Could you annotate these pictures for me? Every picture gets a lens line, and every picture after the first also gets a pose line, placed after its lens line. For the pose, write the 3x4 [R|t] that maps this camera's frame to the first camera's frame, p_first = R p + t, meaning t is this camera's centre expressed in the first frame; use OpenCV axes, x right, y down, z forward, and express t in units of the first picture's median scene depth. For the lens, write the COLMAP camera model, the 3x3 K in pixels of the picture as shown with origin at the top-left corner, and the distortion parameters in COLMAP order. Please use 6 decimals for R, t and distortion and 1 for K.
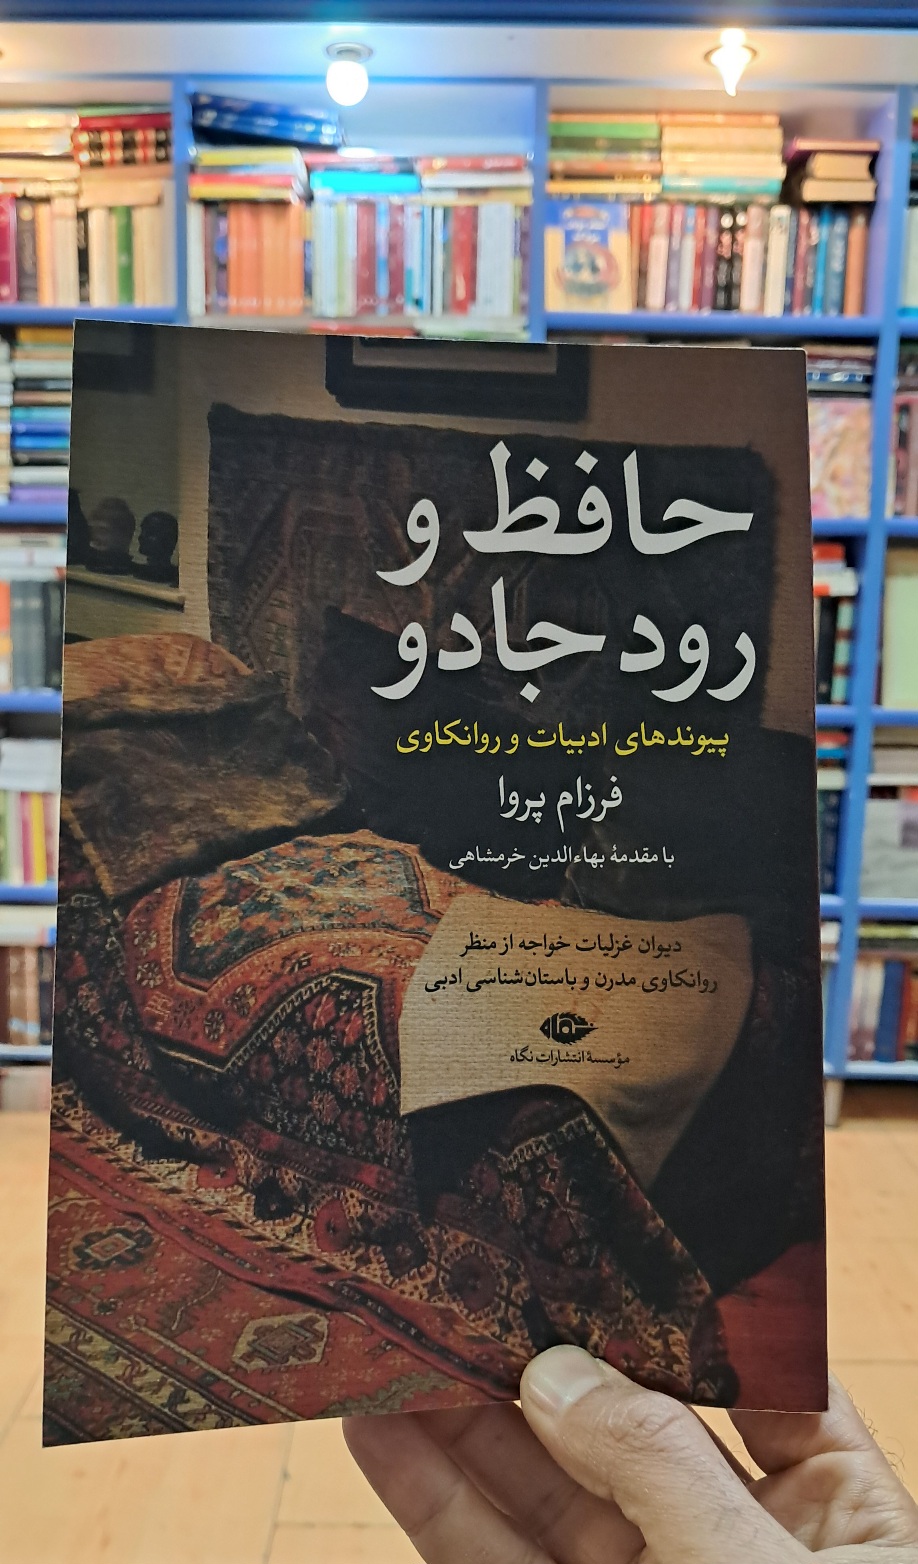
lens RADIAL K [[1528.7, 0, 460.4], [0, 1528.7, 823.2], [0, 0, 1]] dist [0.003060, -0.010614]
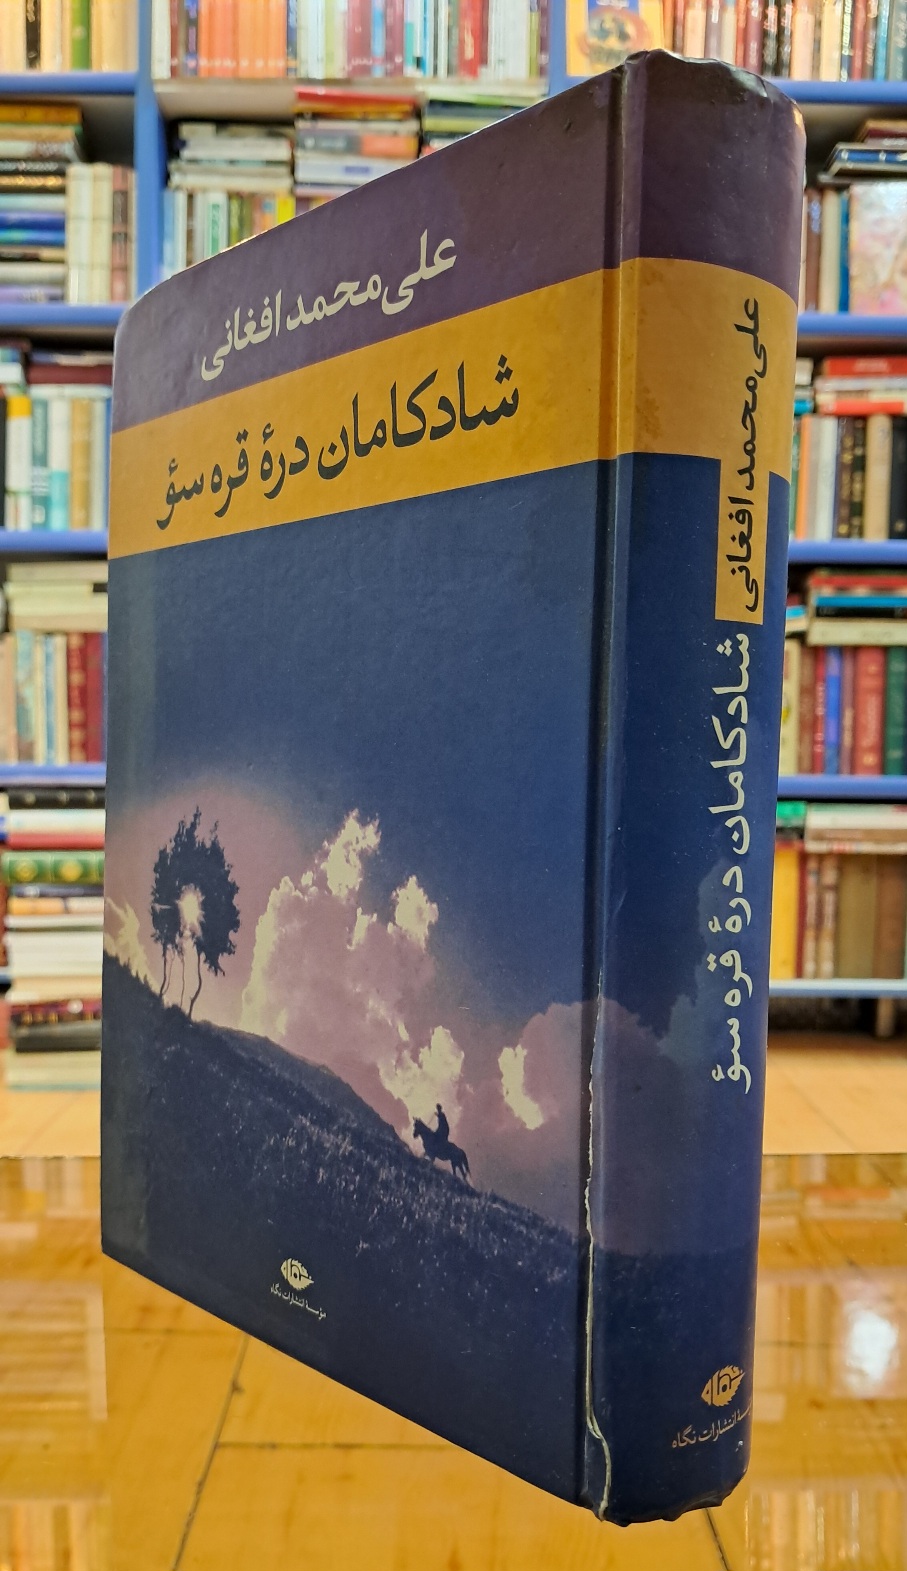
lens RADIAL K [[1520.9, 0, 457.3], [0, 1520.9, 794.1], [0, 0, 1]] dist [0.004471, -0.015522]
pose [[0.999977, -0.003260, 0.005902, -0.012829], [0.003925, 0.993184, -0.116491, 0.166005], [-0.005483, 0.116511, 0.993174, 0.199399]]
